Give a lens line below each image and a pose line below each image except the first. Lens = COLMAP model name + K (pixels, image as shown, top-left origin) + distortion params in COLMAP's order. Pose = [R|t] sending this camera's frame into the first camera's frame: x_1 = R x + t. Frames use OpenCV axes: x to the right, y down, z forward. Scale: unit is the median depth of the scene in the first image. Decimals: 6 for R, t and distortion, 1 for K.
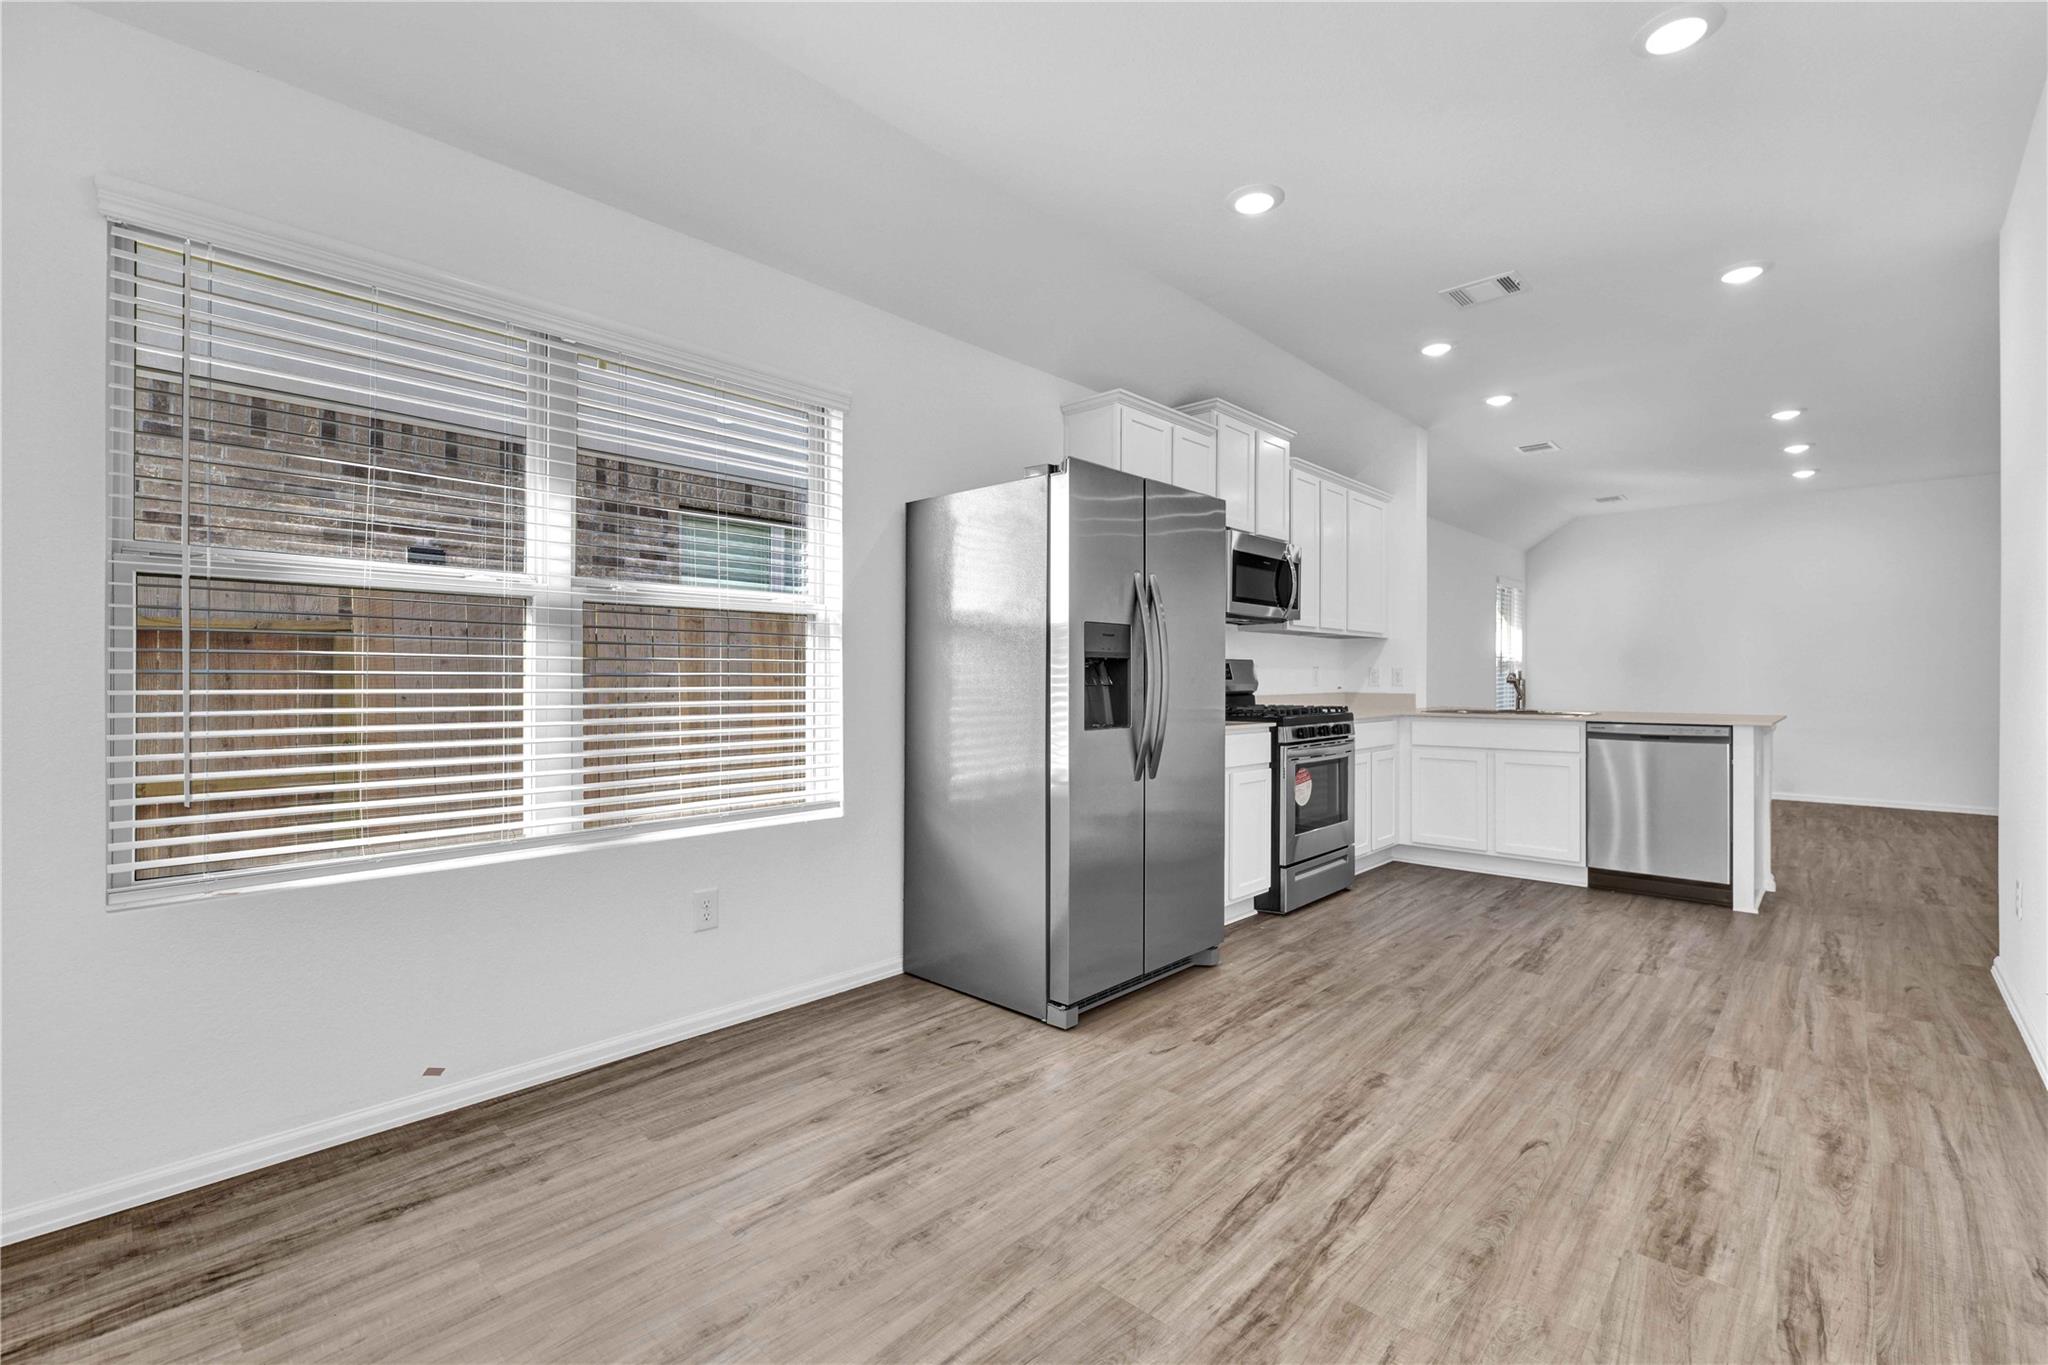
lens RADIAL K [[939.5, 0, 1032.6], [0, 939.5, 676.8], [0, 0, 1]] dist [-0.000585, -0.000242]
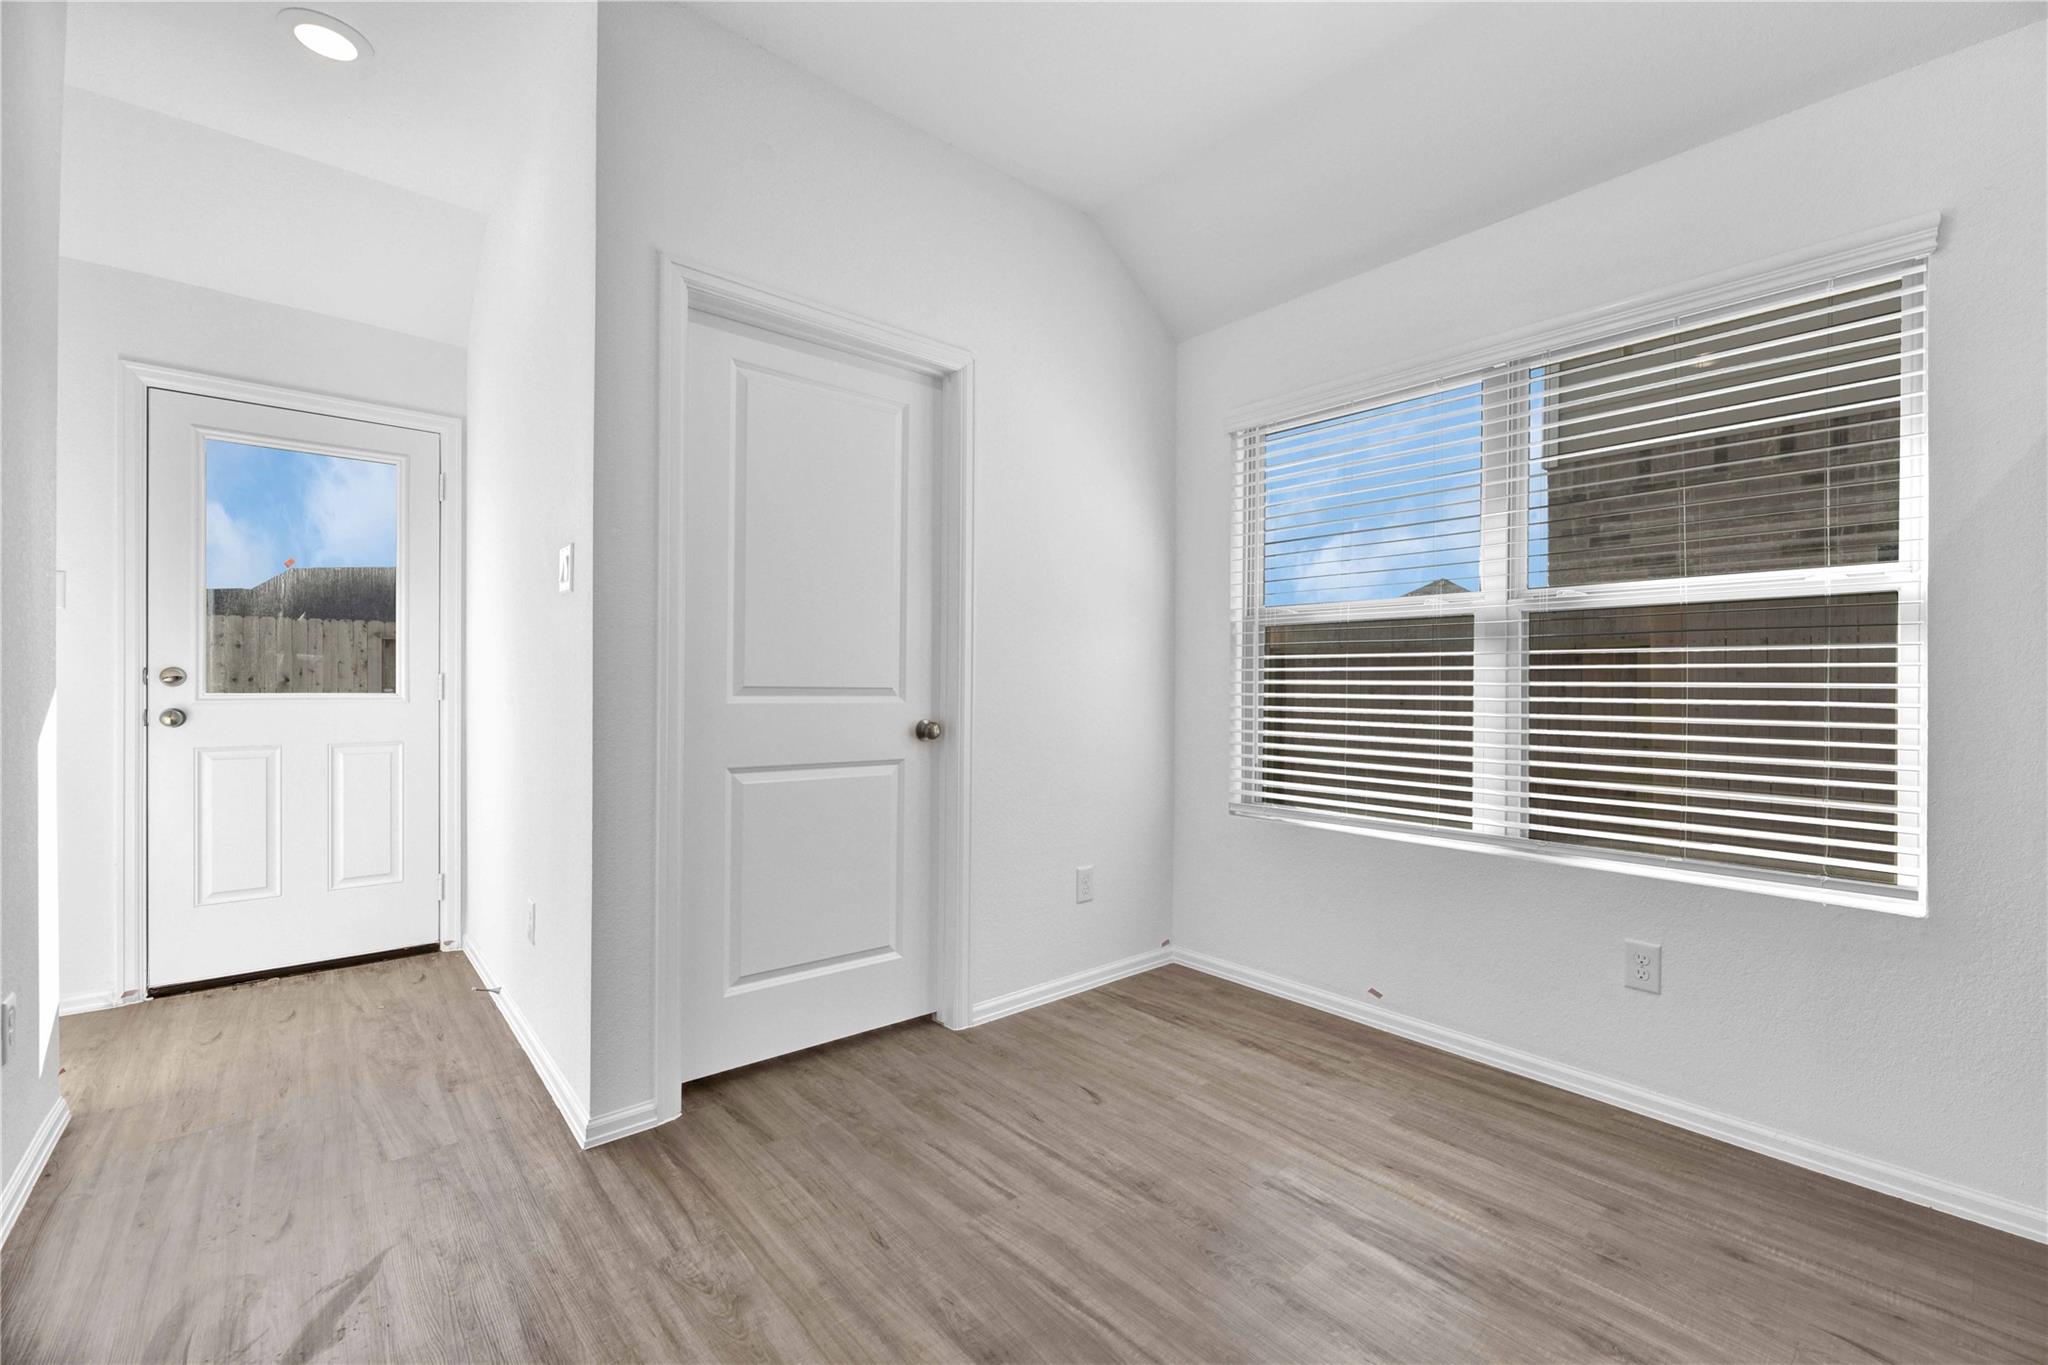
lens RADIAL K [[858.6, 0, 1033.7], [0, 858.6, 686.3], [0, 0, 1]] dist [-0.001766, -0.000588]
pose [[-0.140225, -0.000216, -0.990120, 0.562736], [-0.005042, 0.999987, 0.000496, 0.001880], [0.990107, 0.005062, -0.140224, 0.665362]]
